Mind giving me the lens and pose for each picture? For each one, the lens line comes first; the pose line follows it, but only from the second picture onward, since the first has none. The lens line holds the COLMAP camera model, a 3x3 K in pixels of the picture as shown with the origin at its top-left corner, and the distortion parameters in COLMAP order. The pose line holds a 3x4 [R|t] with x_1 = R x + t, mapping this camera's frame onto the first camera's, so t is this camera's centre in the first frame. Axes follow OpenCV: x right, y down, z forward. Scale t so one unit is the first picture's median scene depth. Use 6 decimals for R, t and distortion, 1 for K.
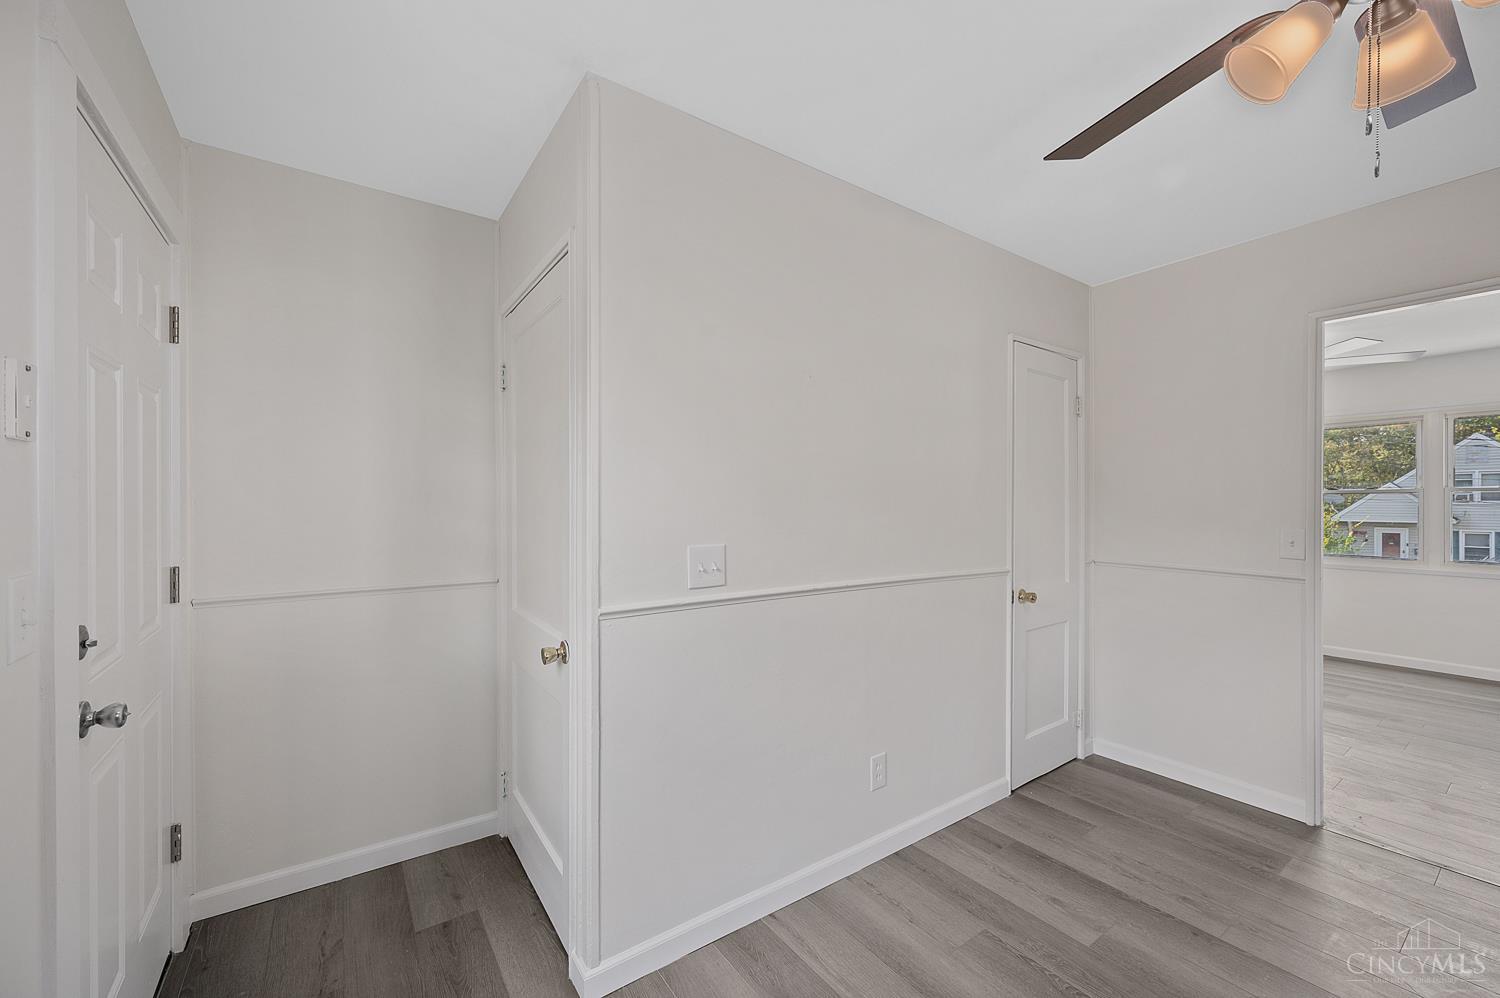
lens RADIAL K [[589.0, 0, 740.7], [0, 589.0, 498.9], [0, 0, 1]] dist [-0.000594, 0.000022]
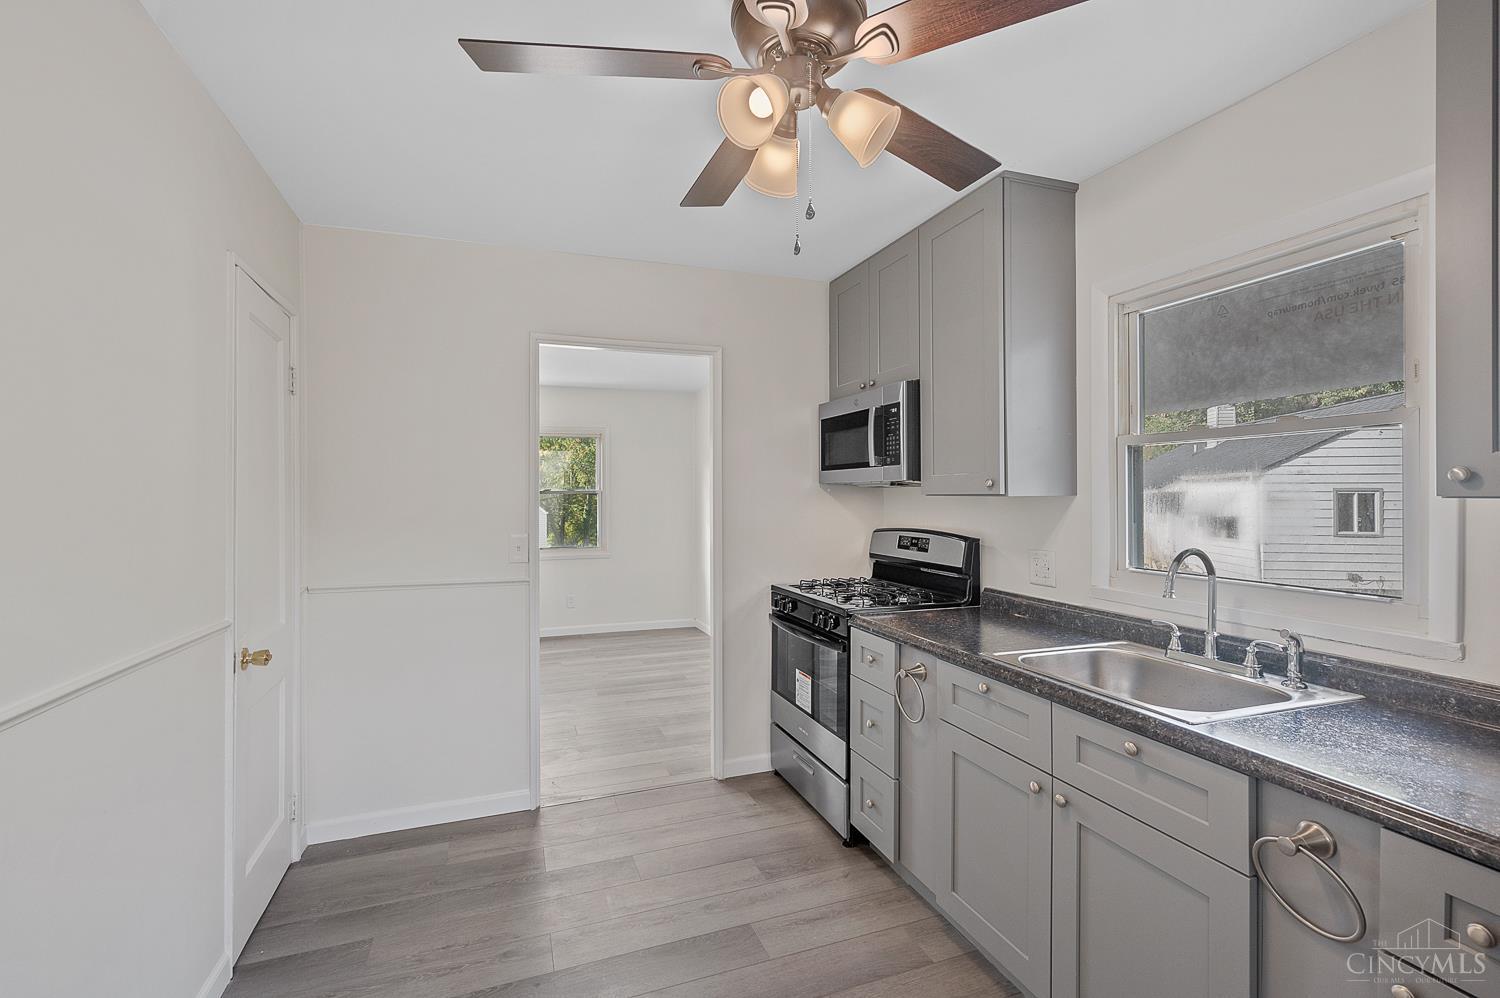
lens RADIAL K [[677.6, 0, 739.3], [0, 677.6, 489.6], [0, 0, 1]] dist [0.000056, 0.000200]
pose [[0.259837, 0.002388, 0.965649, -0.120314], [0.011170, 0.999923, -0.005478, -0.013905], [-0.965588, 0.012209, 0.259790, 0.309111]]
